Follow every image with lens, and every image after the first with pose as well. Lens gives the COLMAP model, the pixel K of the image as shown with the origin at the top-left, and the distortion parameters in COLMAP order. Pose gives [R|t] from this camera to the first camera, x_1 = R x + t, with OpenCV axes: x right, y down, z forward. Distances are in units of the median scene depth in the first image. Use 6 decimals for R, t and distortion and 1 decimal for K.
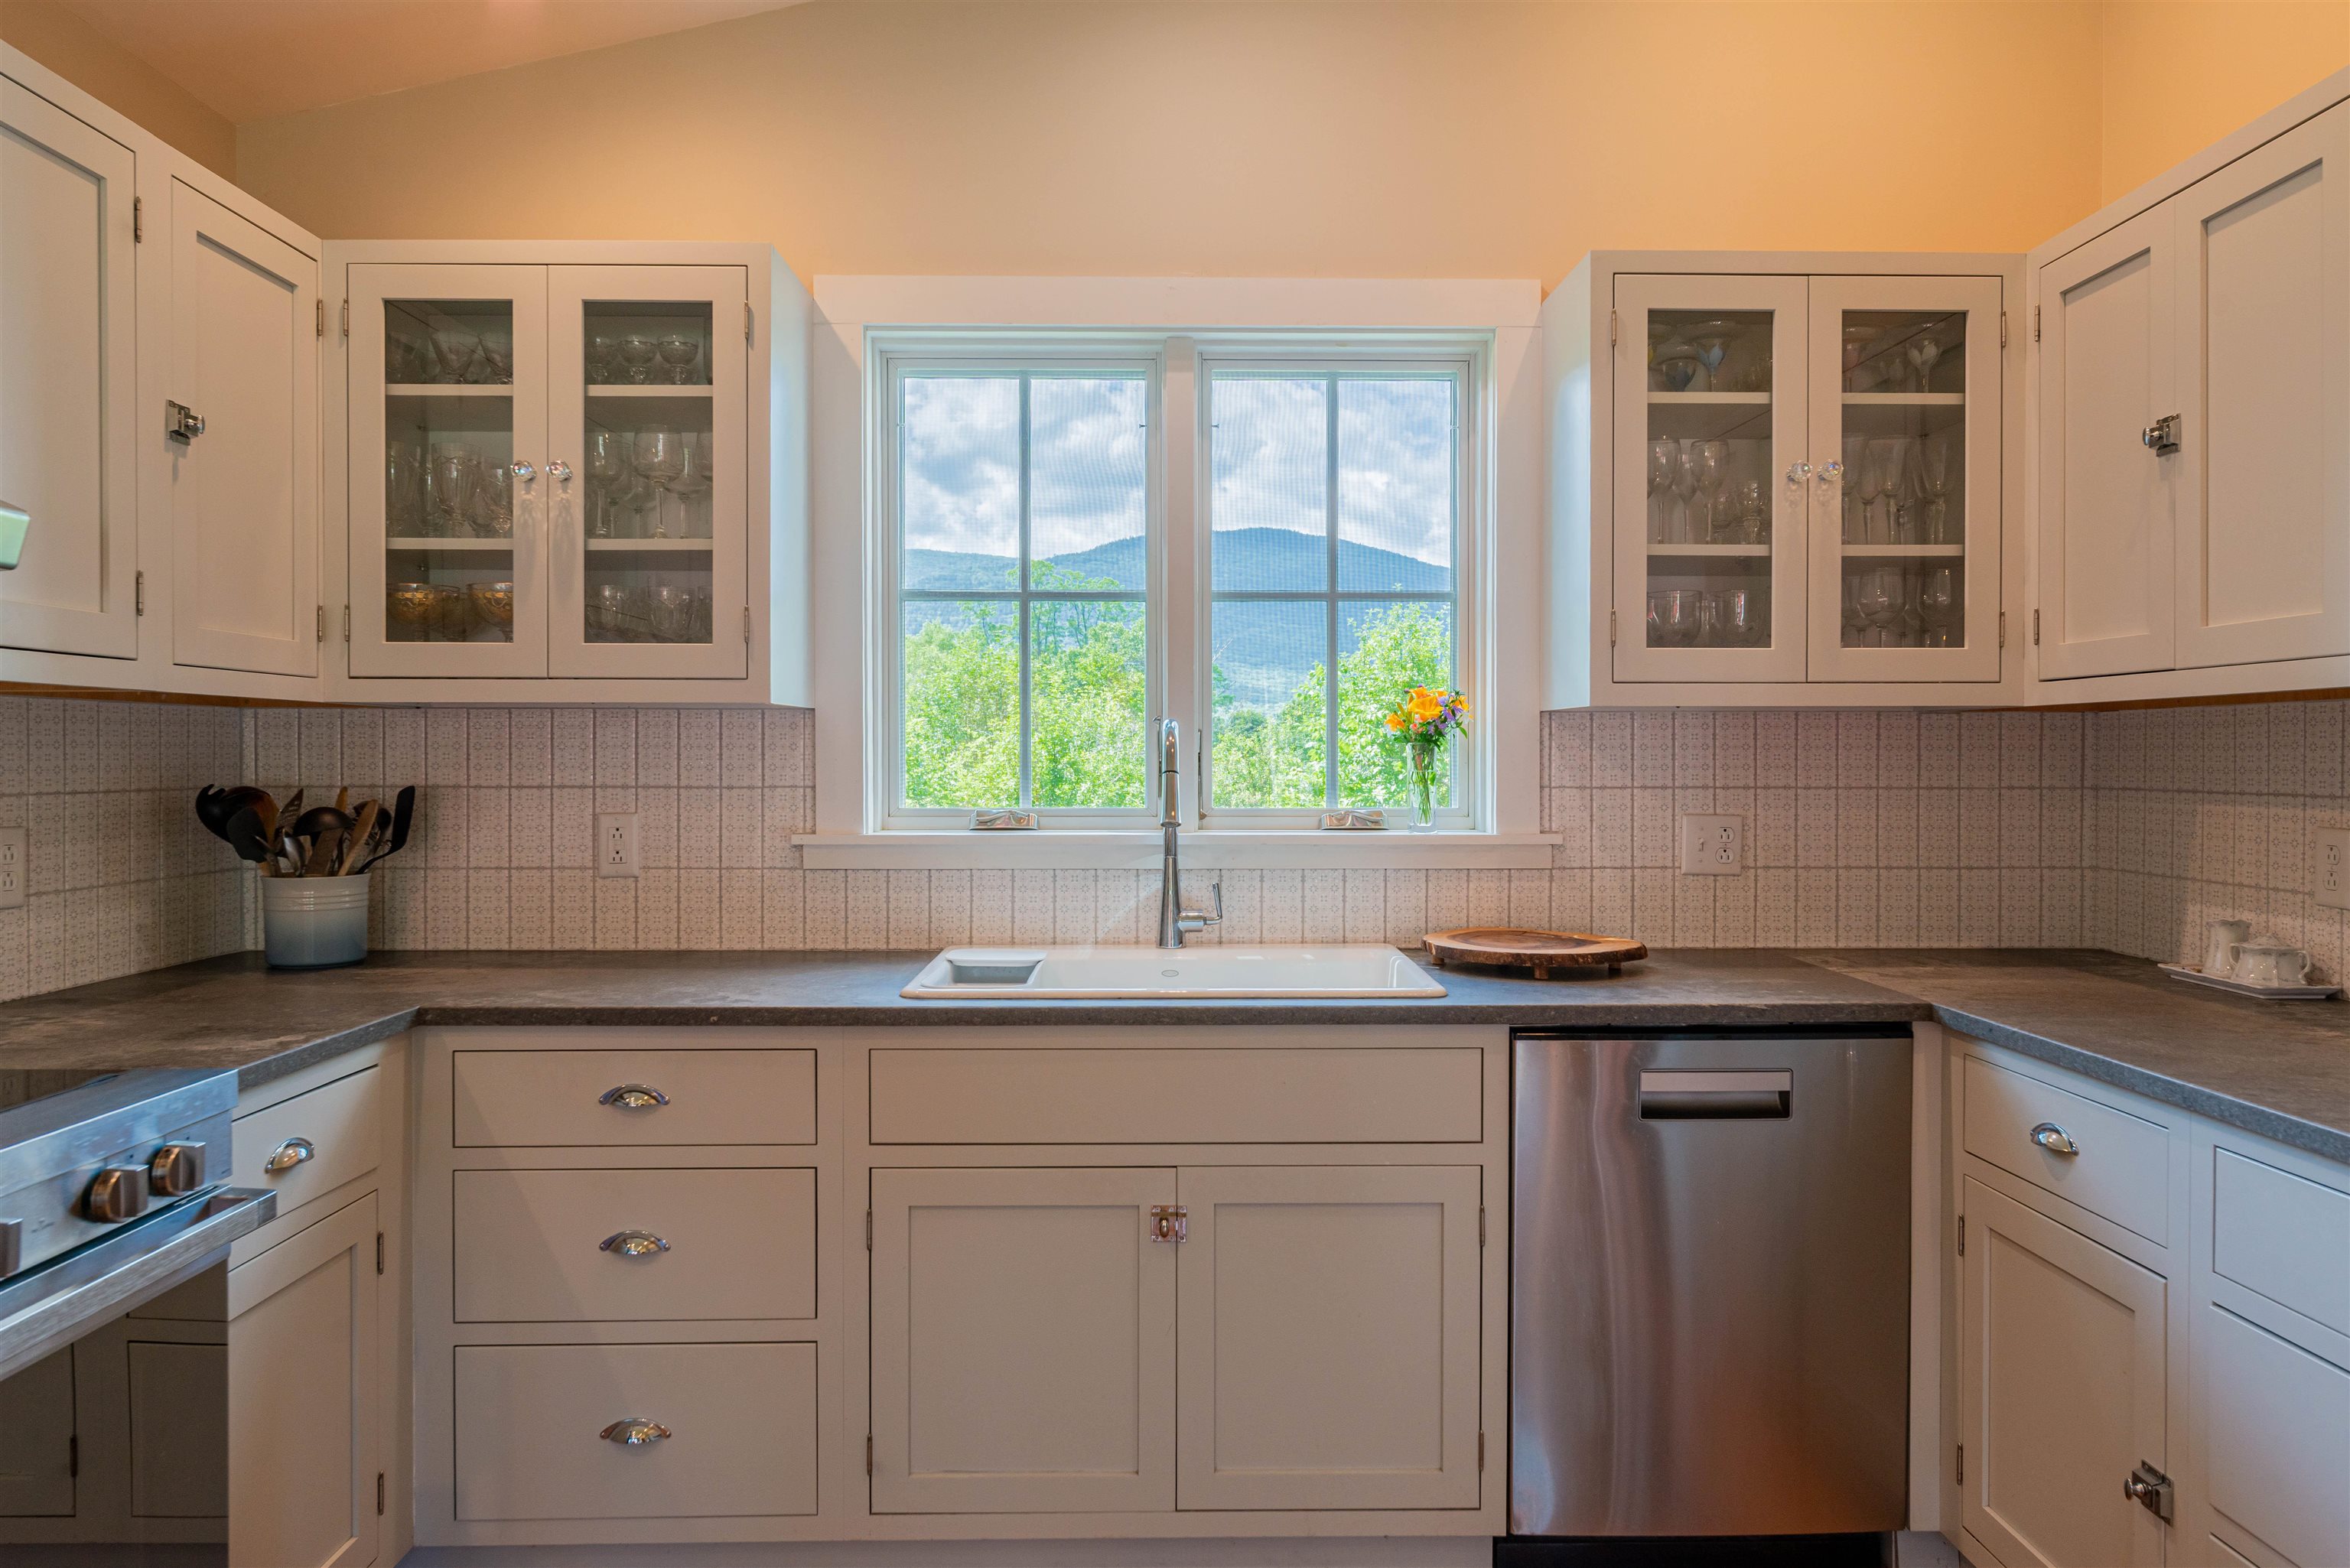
lens RADIAL K [[1533.6, 0, 1199.8], [0, 1533.6, 768.0], [0, 0, 1]] dist [-0.005344, -0.002954]
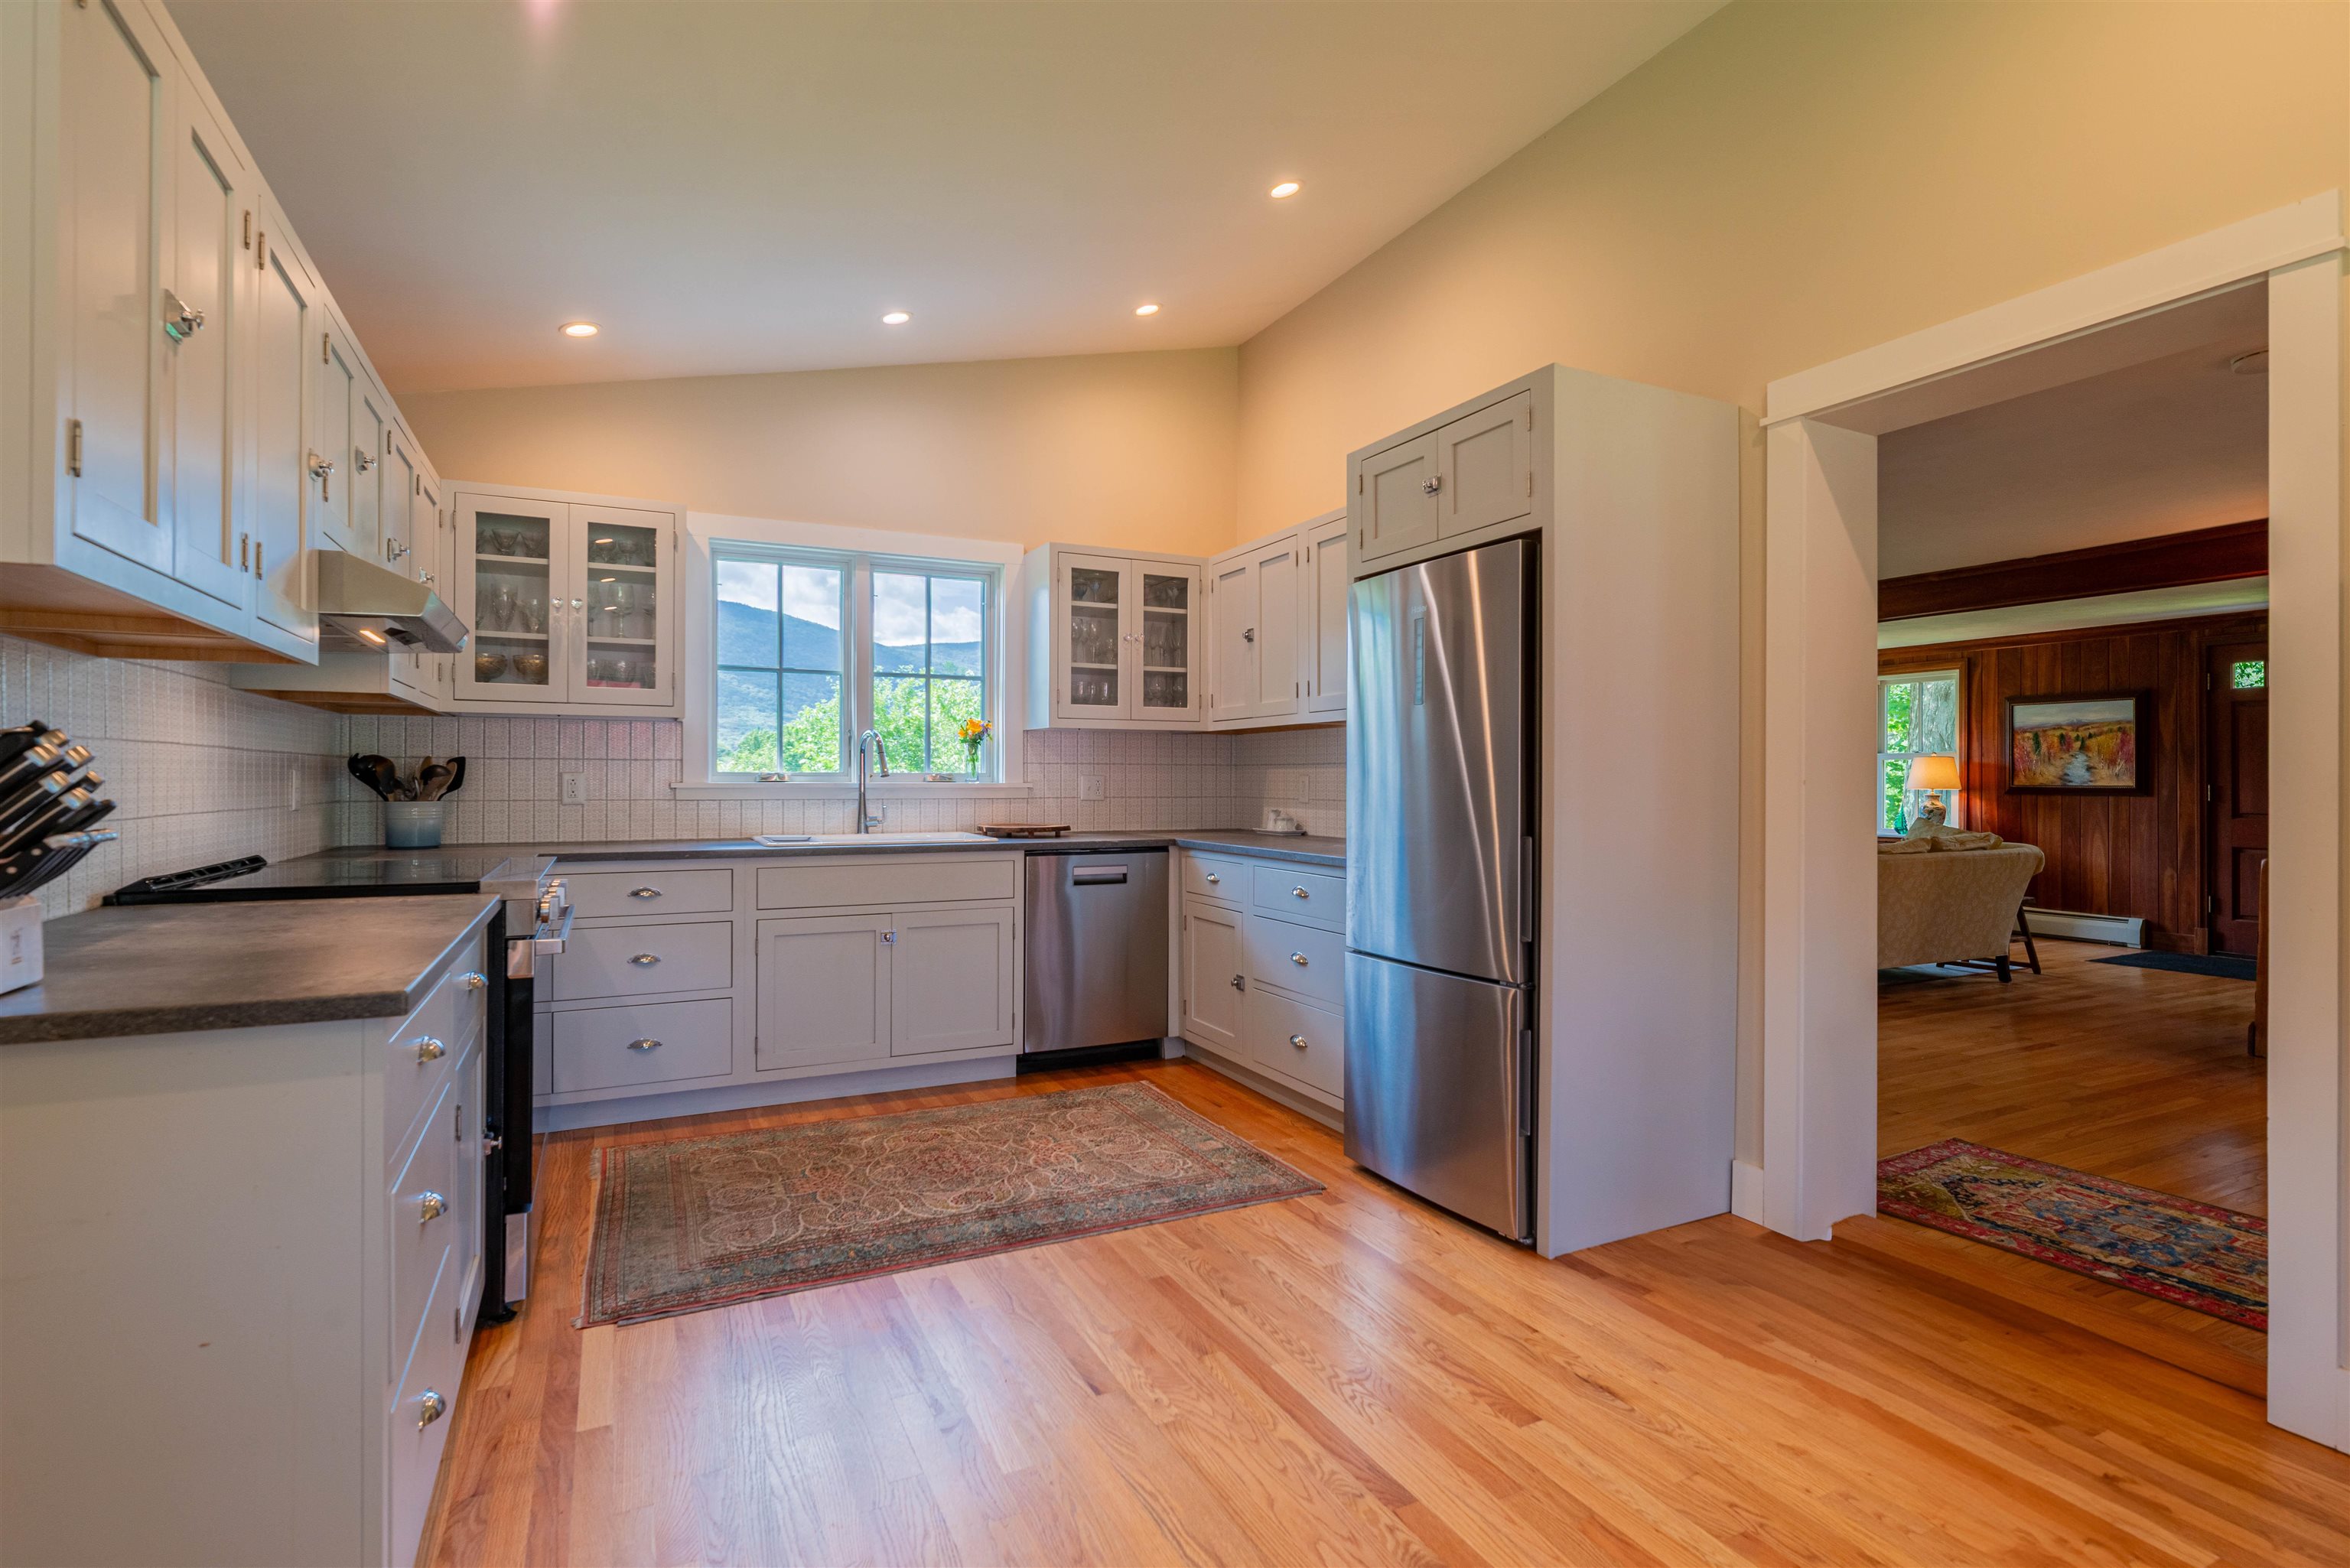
lens RADIAL K [[1103.4, 0, 1167.6], [0, 1103.4, 781.1], [0, 0, 1]] dist [0.001724, 0.000992]
pose [[0.909353, 0.001252, 0.416022, -0.306582], [0.000746, 0.999989, -0.004640, 0.053854], [-0.416024, 0.004530, 0.909343, -0.681677]]
